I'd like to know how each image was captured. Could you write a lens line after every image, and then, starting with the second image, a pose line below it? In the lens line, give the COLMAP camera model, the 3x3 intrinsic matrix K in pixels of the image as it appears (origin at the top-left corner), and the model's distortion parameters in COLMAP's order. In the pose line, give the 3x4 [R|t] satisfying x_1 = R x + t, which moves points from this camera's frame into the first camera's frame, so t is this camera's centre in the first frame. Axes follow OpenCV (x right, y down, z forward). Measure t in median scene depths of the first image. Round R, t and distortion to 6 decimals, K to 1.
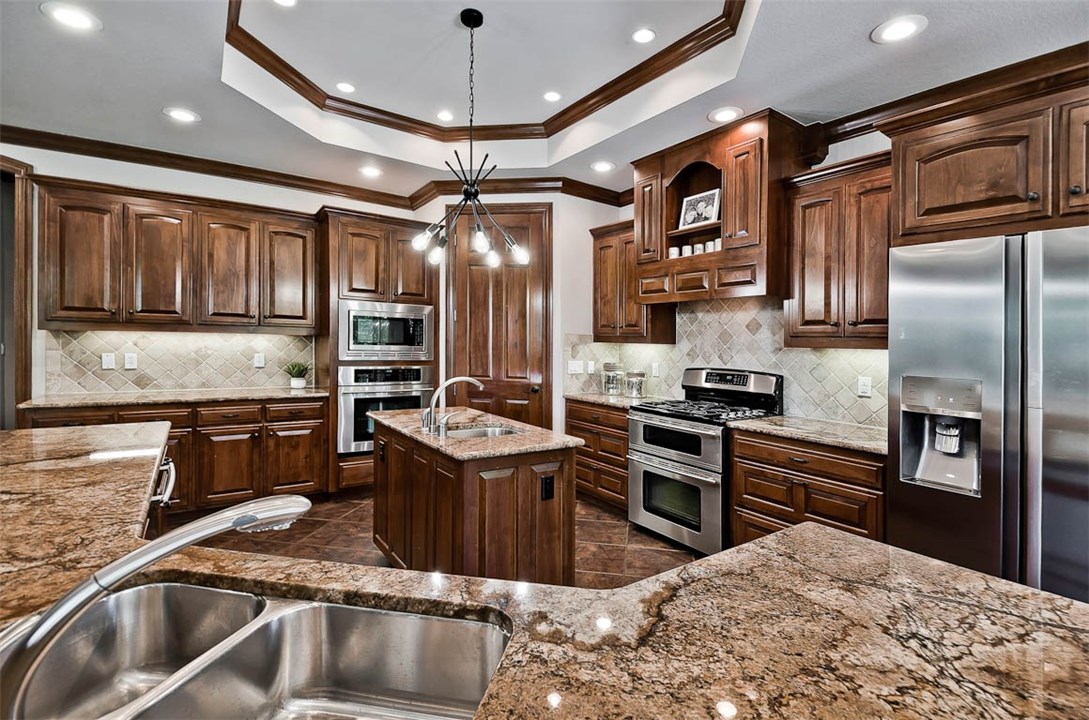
lens RADIAL K [[500.6, 0, 560.9], [0, 500.6, 347.0], [0, 0, 1]] dist [-0.000638, -0.002297]
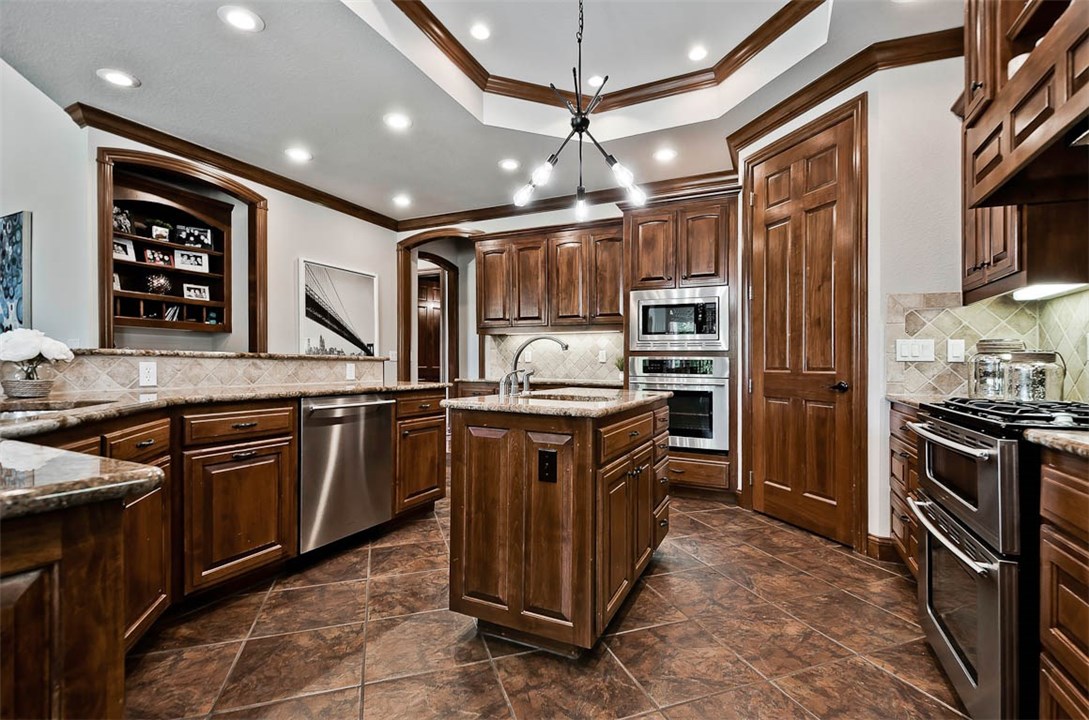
lens RADIAL K [[500.6, 0, 543.2], [0, 500.6, 371.3], [0, 0, 1]] dist [-0.000638, -0.002297]
pose [[0.478081, -0.006742, -0.878290, 0.357790], [-0.011908, 0.999829, -0.014157, 0.083462], [0.878235, 0.017227, 0.477918, 0.354330]]
